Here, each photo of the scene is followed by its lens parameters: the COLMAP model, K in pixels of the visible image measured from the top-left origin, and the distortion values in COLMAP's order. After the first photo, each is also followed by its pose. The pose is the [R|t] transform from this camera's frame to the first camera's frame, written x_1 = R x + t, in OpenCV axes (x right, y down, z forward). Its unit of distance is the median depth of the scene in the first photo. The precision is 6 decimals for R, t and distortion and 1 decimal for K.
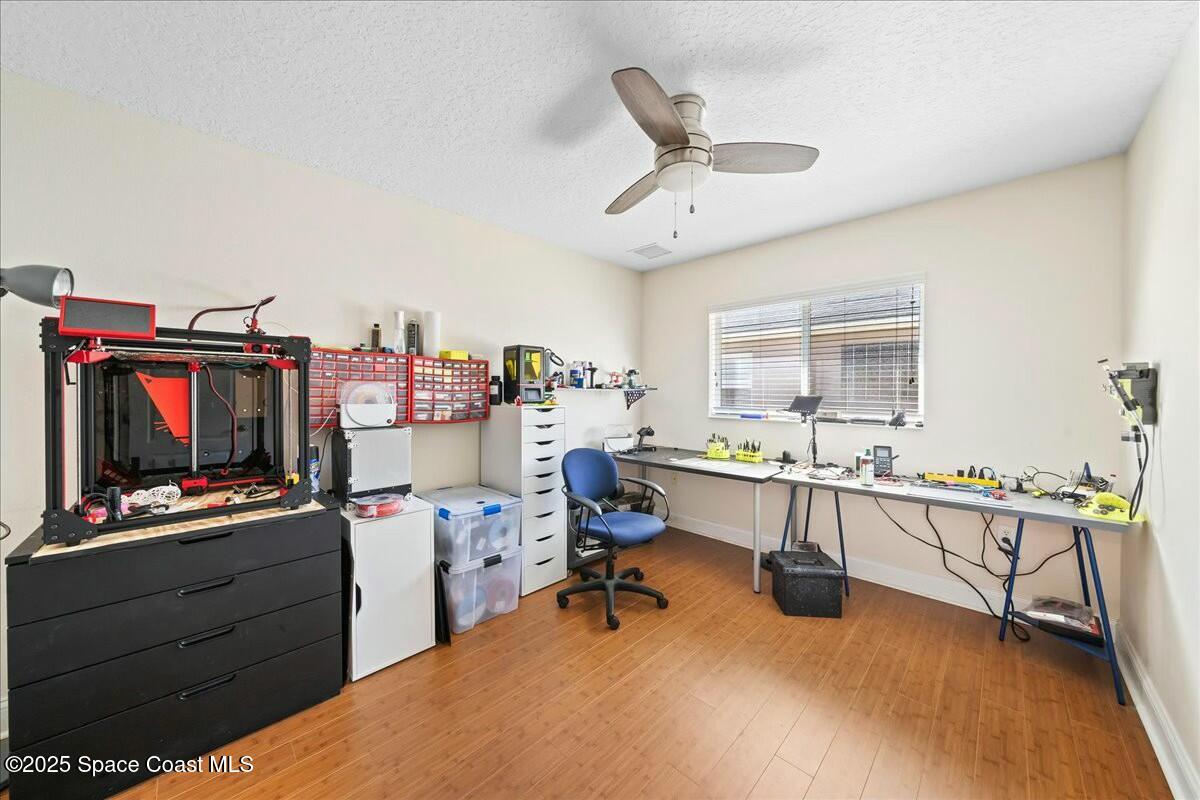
lens RADIAL K [[420.4, 0, 598.2], [0, 420.4, 384.2], [0, 0, 1]] dist [-0.000807, -0.000074]
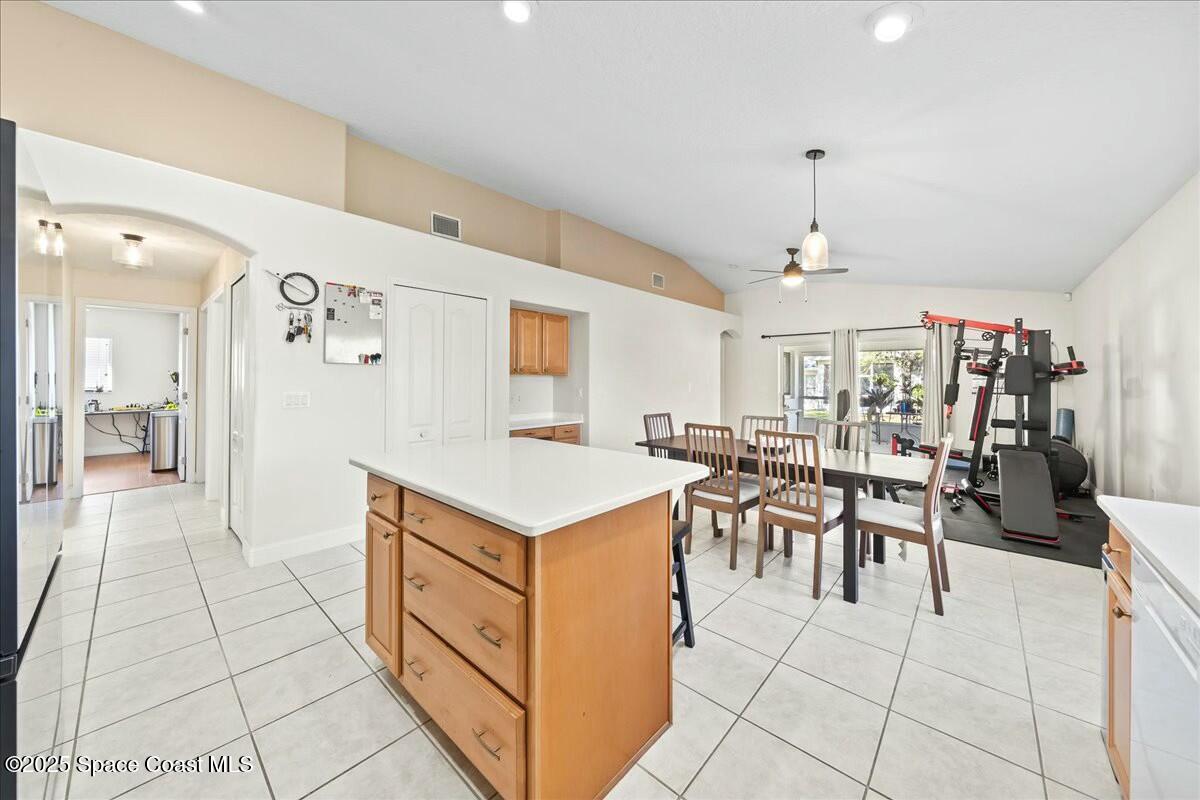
lens RADIAL K [[420.4, 0, 598.2], [0, 420.4, 384.2], [0, 0, 1]] dist [-0.000807, -0.000074]
pose [[-0.028975, -0.010933, 0.999520, -2.276967], [-0.004553, 0.999931, 0.010806, 0.007903], [-0.999570, -0.004238, -0.029023, -2.319301]]
